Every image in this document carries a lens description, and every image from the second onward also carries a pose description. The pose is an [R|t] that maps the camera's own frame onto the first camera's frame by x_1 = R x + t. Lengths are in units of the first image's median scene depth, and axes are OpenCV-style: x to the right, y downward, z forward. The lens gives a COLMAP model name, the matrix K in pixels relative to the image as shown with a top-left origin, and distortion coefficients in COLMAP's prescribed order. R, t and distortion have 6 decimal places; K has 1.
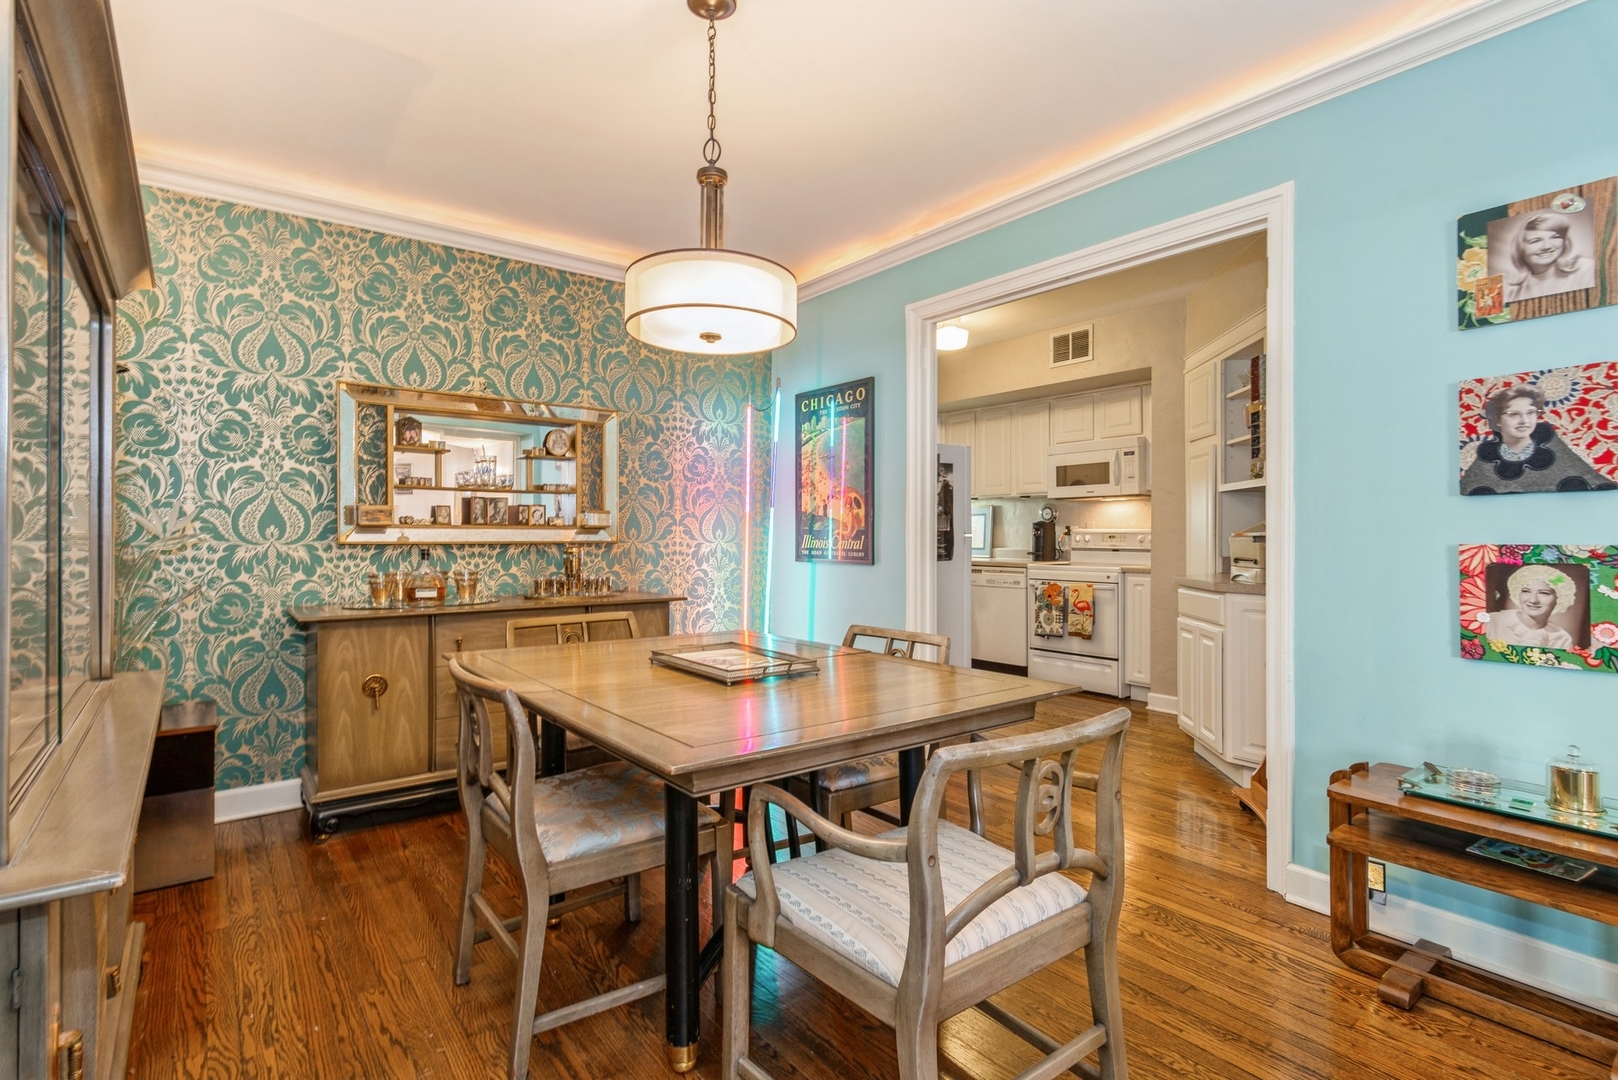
lens RADIAL K [[787.0, 0, 800.8], [0, 787.0, 531.5], [0, 0, 1]] dist [0.002340, 0.002484]
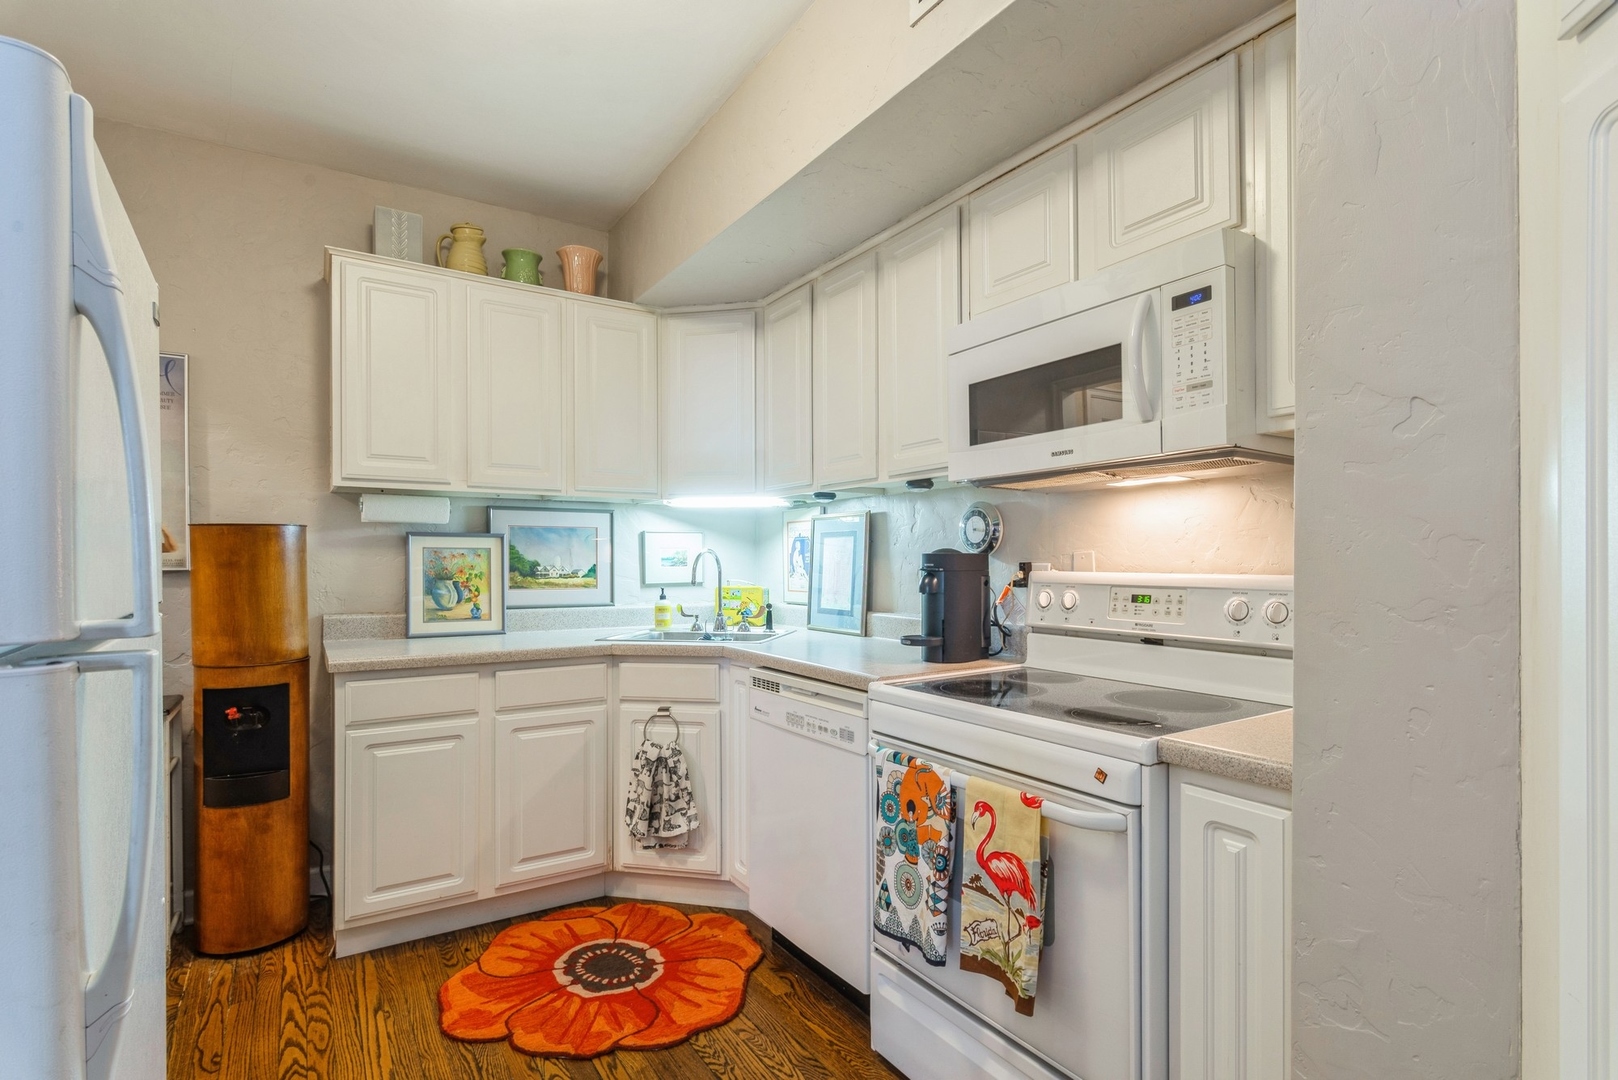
lens RADIAL K [[787.0, 0, 808.3], [0, 787.0, 561.1], [0, 0, 1]] dist [0.002340, 0.002484]
pose [[0.996639, -0.002571, -0.081877, 0.307603], [0.002921, 0.999987, 0.004155, -0.010456], [0.081865, -0.004381, 0.996634, 0.718543]]
